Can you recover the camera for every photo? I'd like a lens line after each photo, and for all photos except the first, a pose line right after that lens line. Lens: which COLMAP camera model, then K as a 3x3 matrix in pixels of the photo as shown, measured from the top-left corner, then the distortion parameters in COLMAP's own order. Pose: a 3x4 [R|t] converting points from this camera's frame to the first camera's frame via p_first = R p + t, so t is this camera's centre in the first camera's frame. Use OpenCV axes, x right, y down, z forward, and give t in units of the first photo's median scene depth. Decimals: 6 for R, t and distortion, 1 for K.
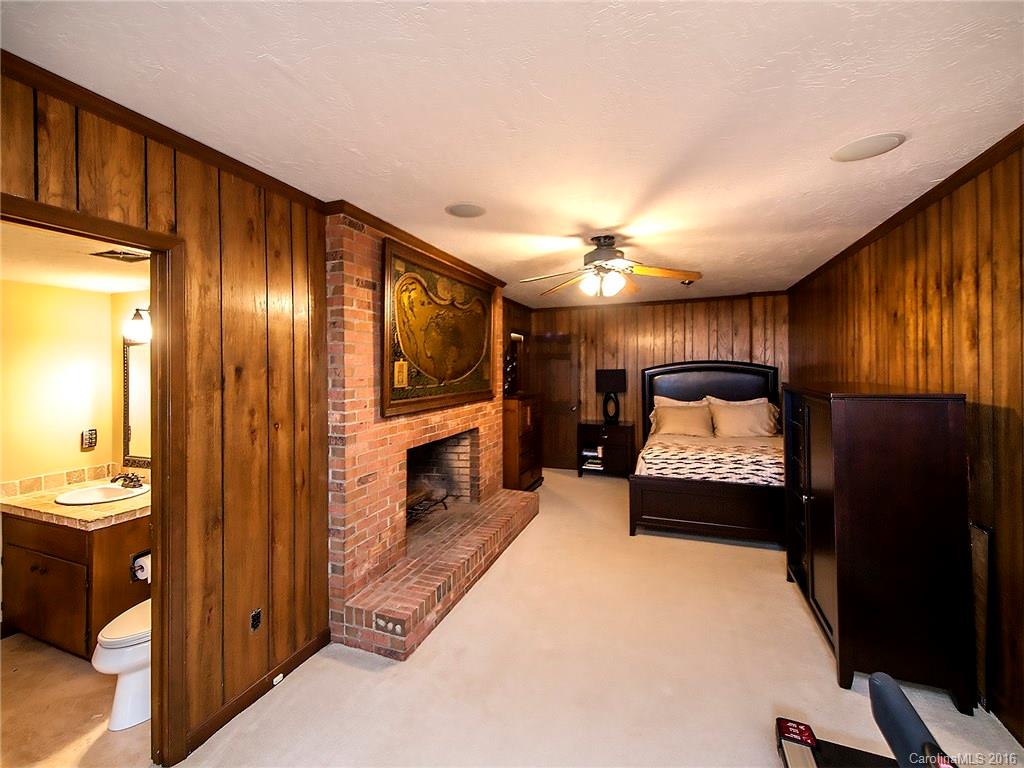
lens RADIAL K [[430.9, 0, 510.3], [0, 430.9, 379.8], [0, 0, 1]] dist [0.044471, -0.012477]
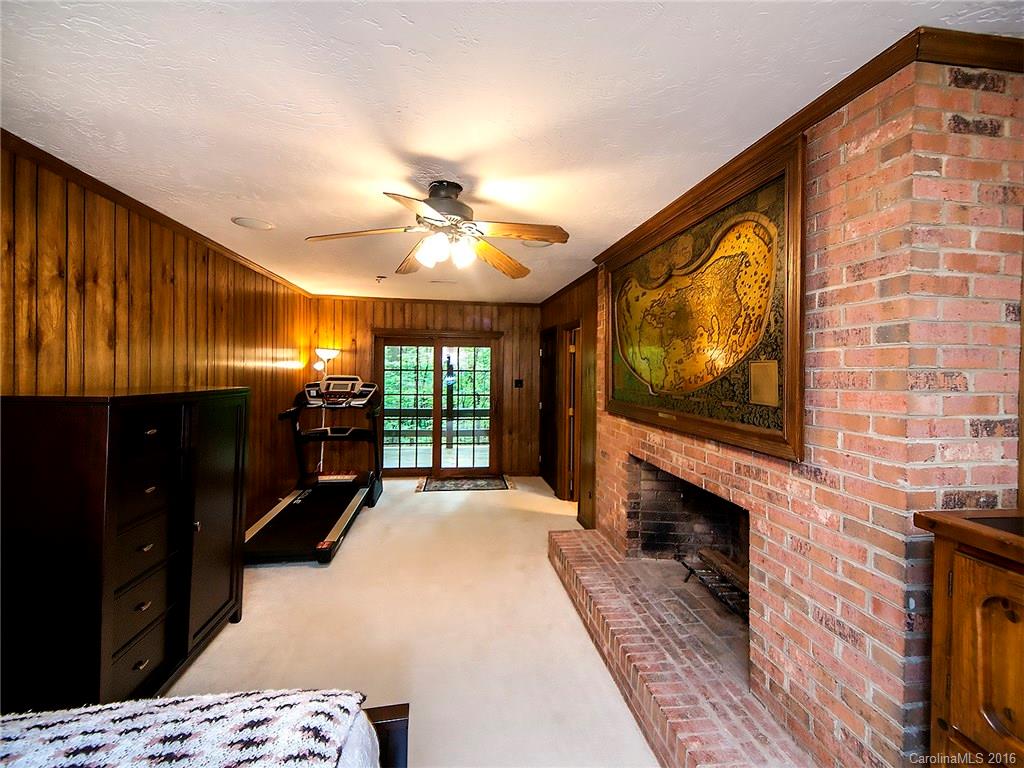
lens RADIAL K [[430.9, 0, 510.3], [0, 430.9, 379.8], [0, 0, 1]] dist [0.044471, -0.012477]
pose [[-0.871502, 0.007256, -0.490338, 0.439450], [-0.024945, 0.997940, 0.059103, -0.053343], [0.489757, 0.063740, -0.869526, 1.563735]]
